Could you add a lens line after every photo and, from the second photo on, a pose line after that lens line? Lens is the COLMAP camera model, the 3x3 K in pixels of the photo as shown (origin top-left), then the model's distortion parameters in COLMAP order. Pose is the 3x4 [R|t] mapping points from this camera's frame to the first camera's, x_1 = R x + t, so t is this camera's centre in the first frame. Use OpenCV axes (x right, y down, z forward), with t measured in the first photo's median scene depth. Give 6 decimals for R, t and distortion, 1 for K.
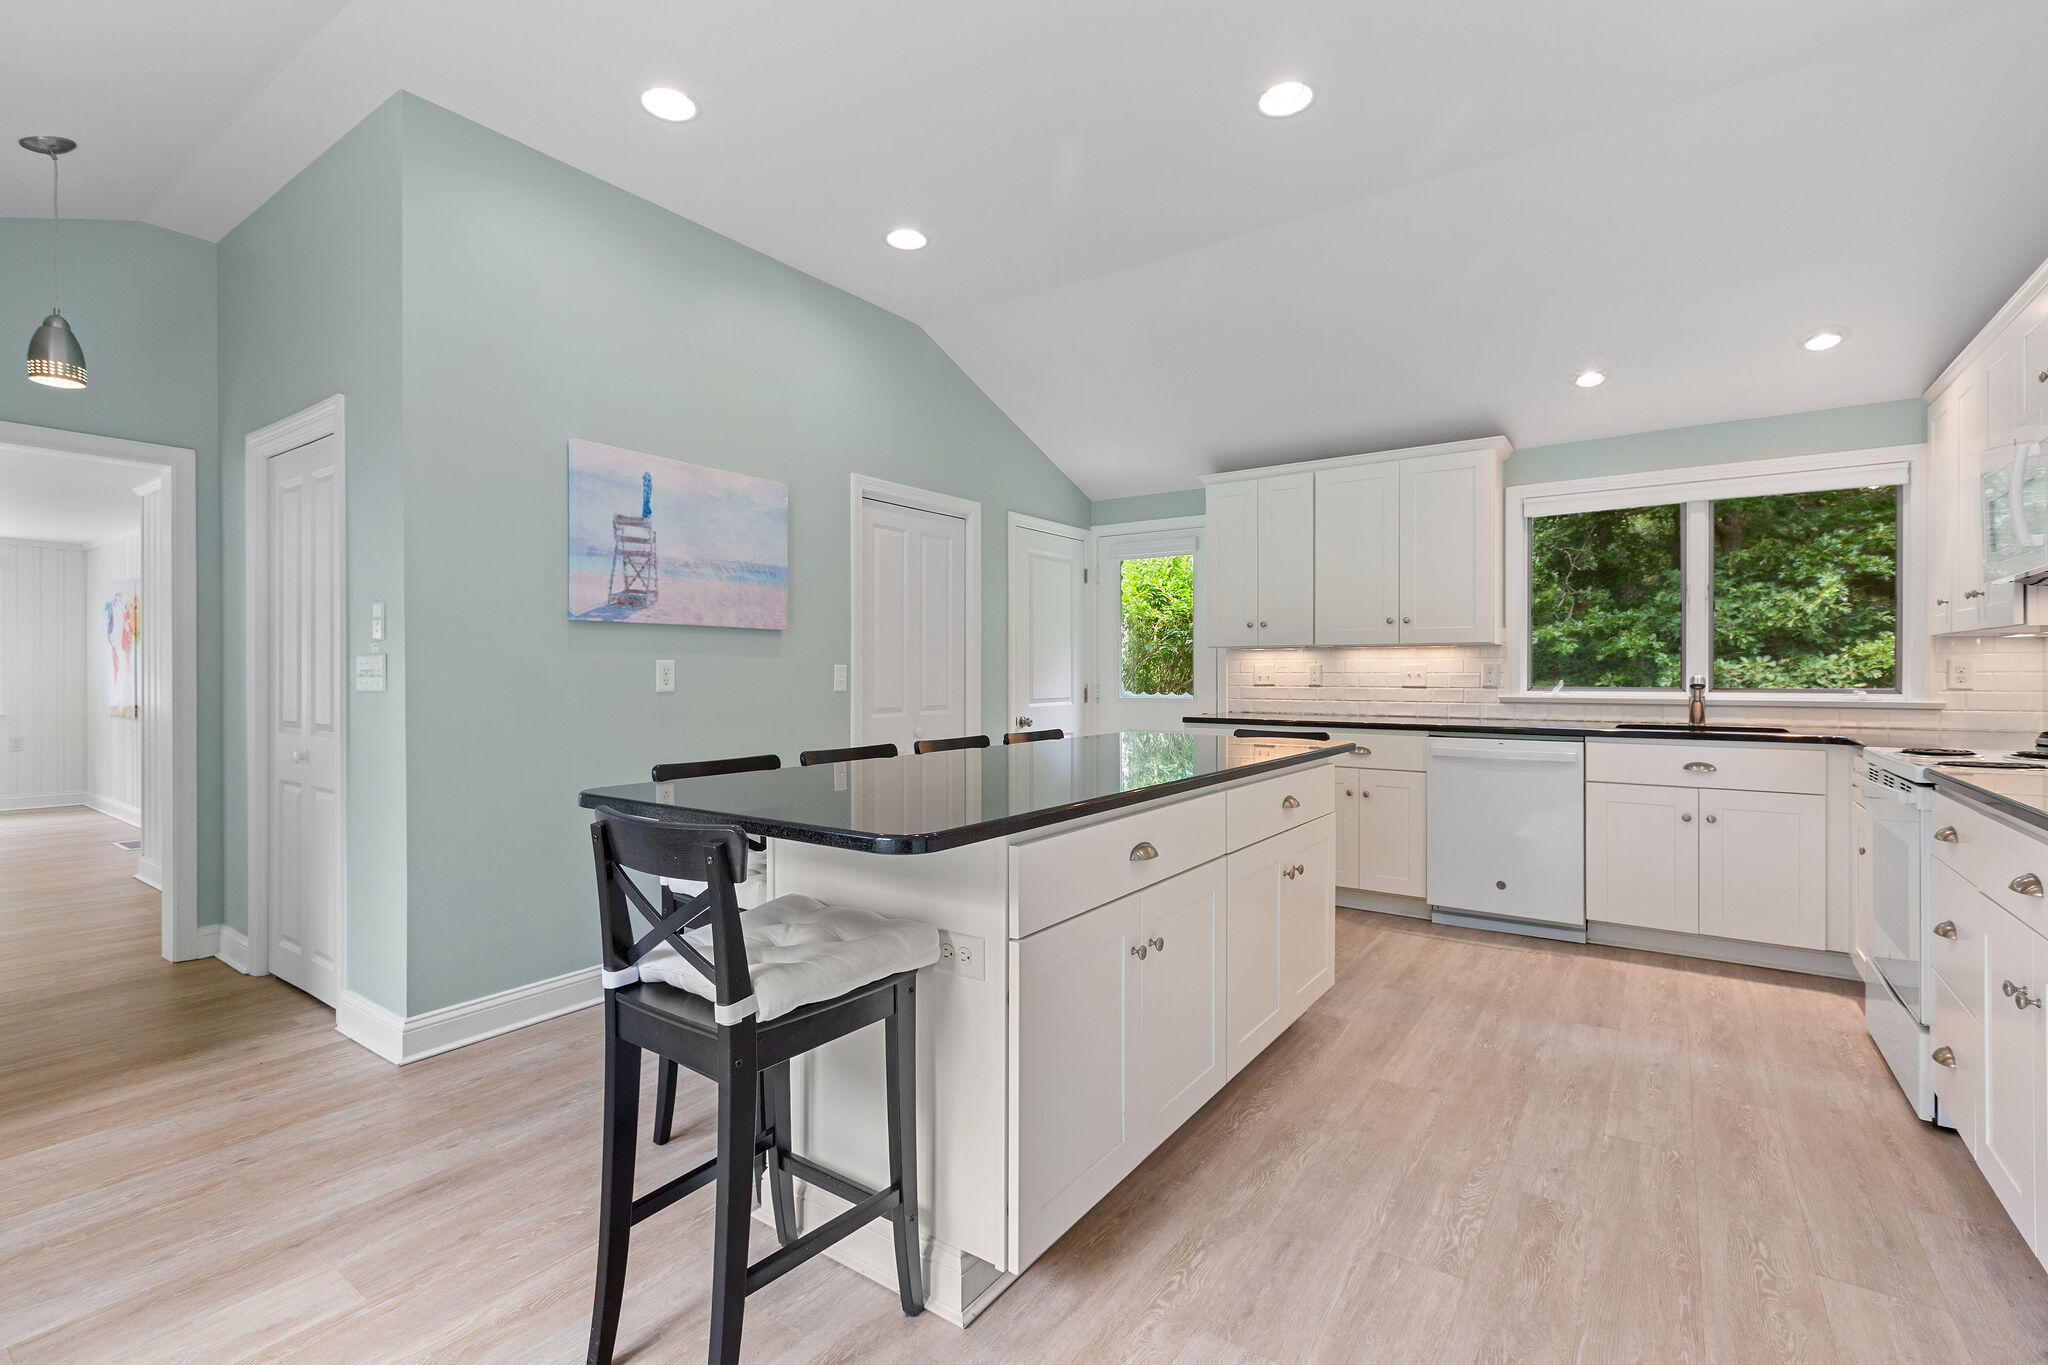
lens RADIAL K [[921.6, 0, 1015.3], [0, 921.6, 674.7], [0, 0, 1]] dist [0.006358, -0.002252]
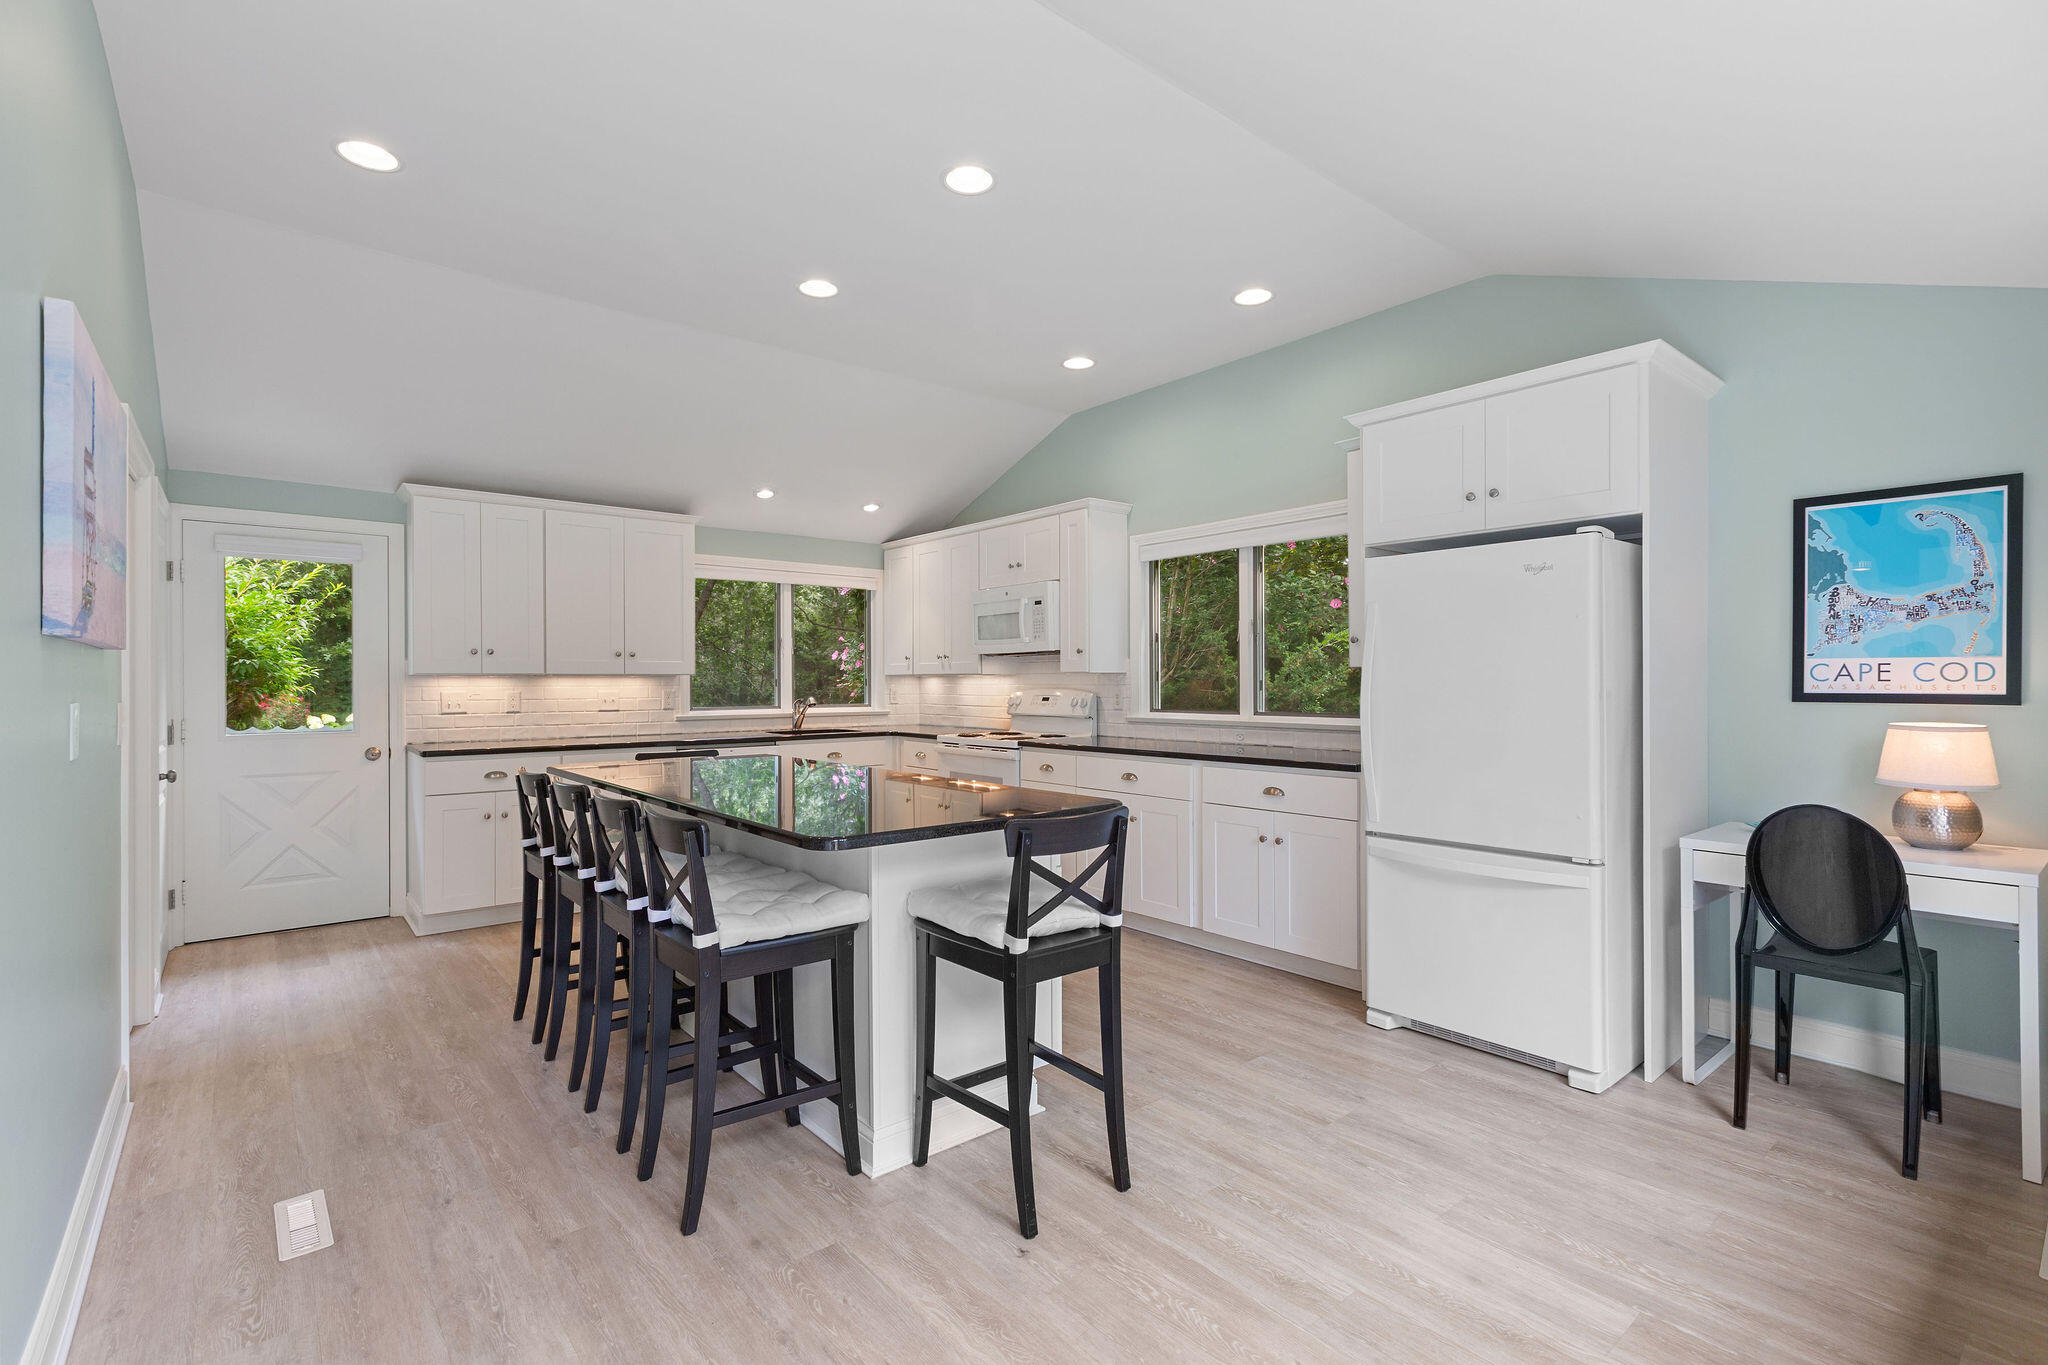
lens RADIAL K [[921.6, 0, 1014.1], [0, 921.6, 677.5], [0, 0, 1]] dist [0.006358, -0.002252]
pose [[0.262227, 0.005375, 0.964991, -0.690707], [0.005812, 0.999958, -0.007149, -0.021242], [-0.964989, 0.007483, 0.262185, 0.259516]]
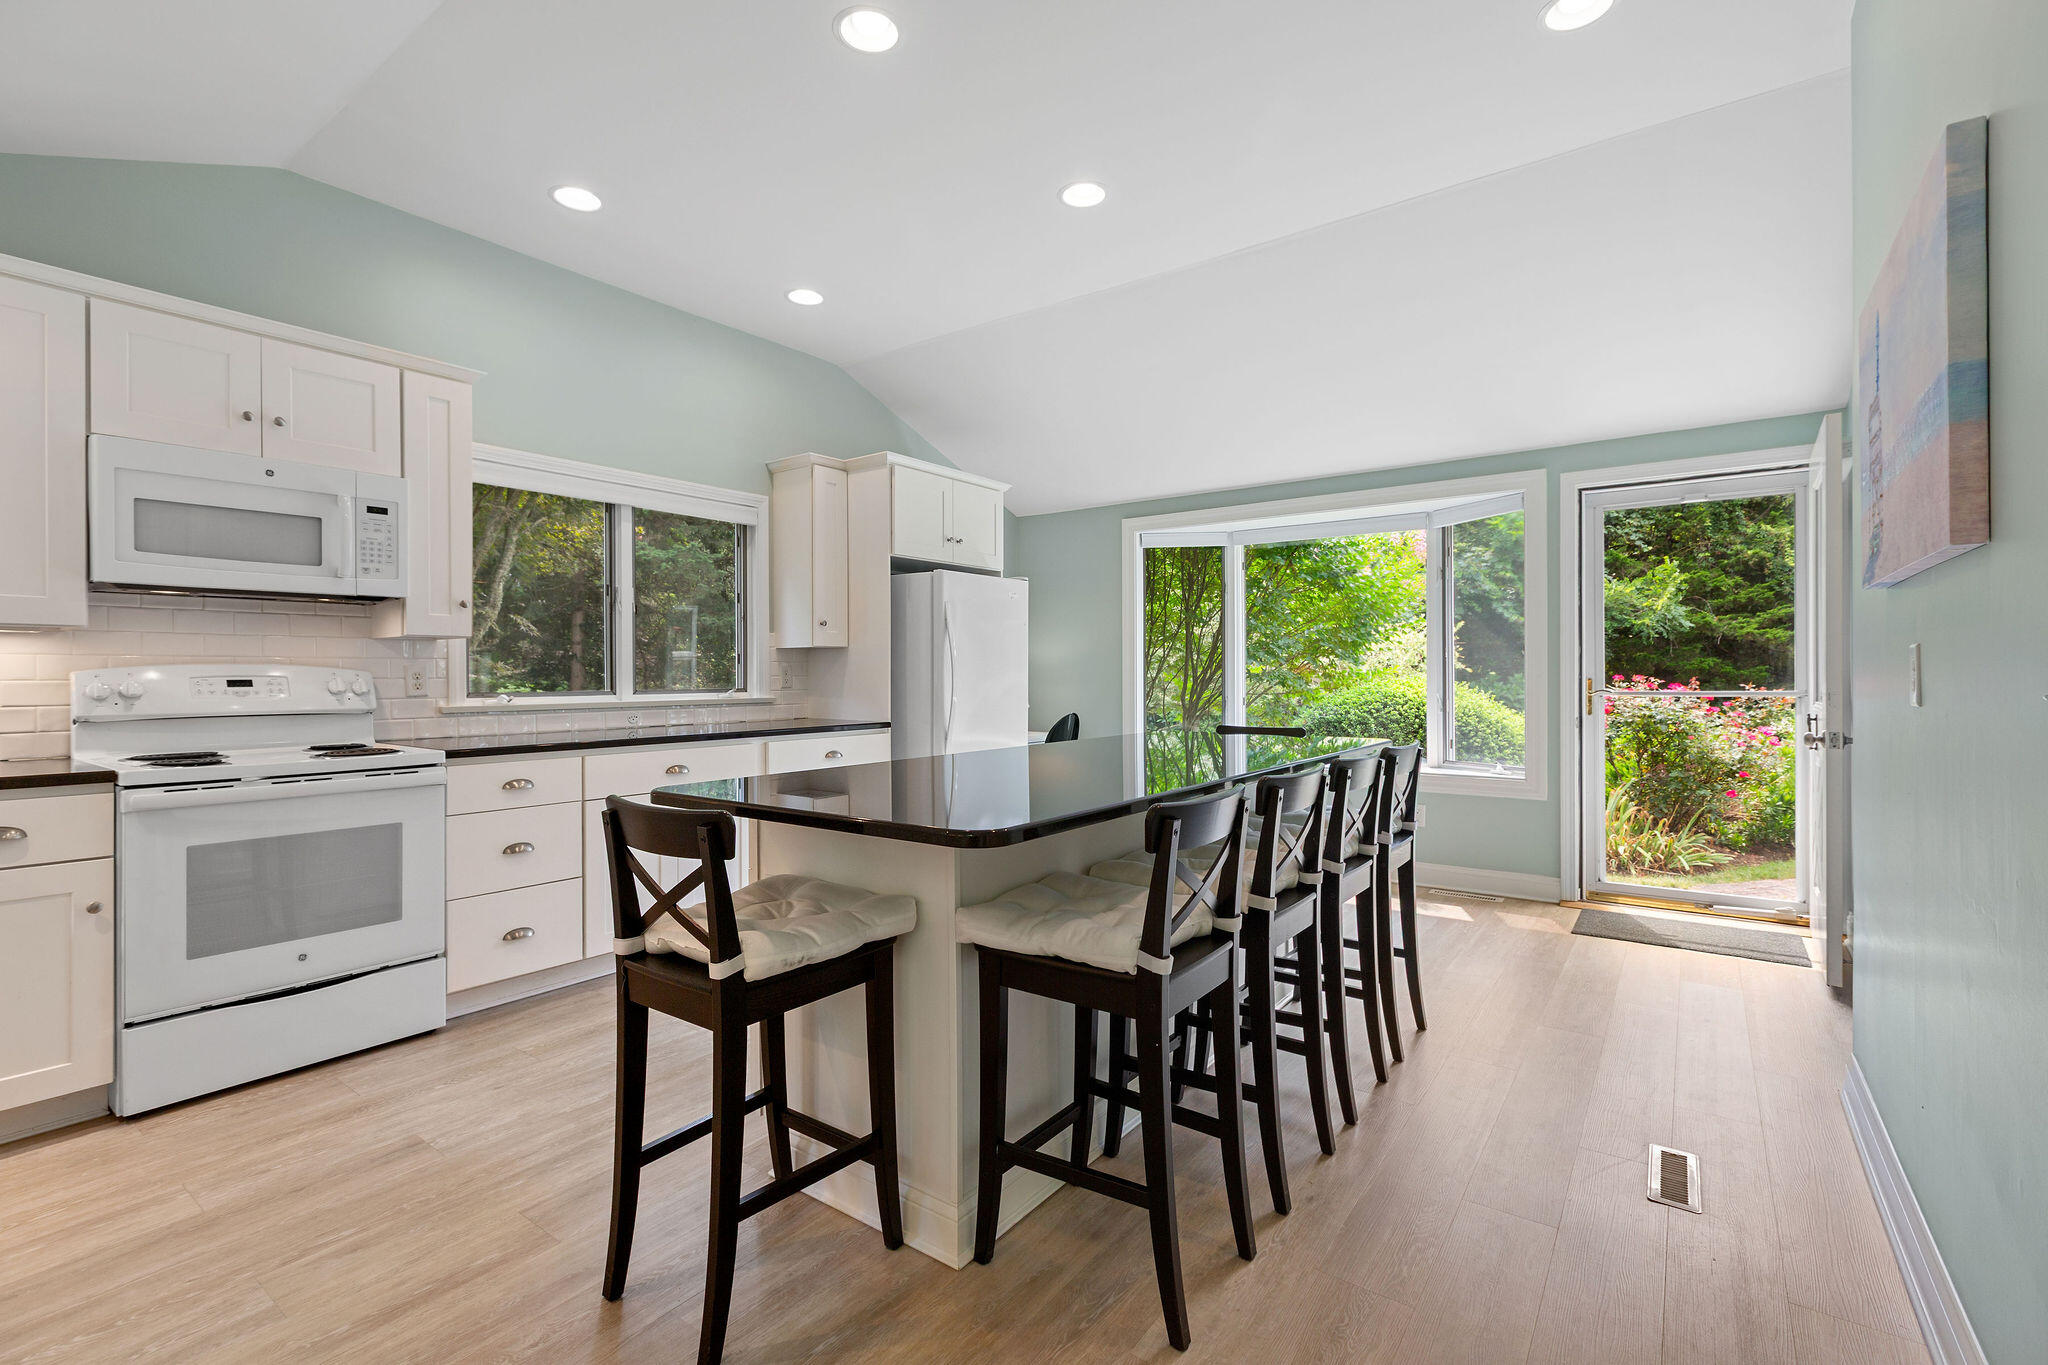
lens RADIAL K [[921.6, 0, 1019.9], [0, 921.6, 677.0], [0, 0, 1]] dist [0.006358, -0.002252]
pose [[-0.999830, 0.004184, 0.017982, 0.096307], [0.004298, 0.999971, 0.006332, -0.004054], [-0.017955, 0.006408, -0.999818, 1.367188]]
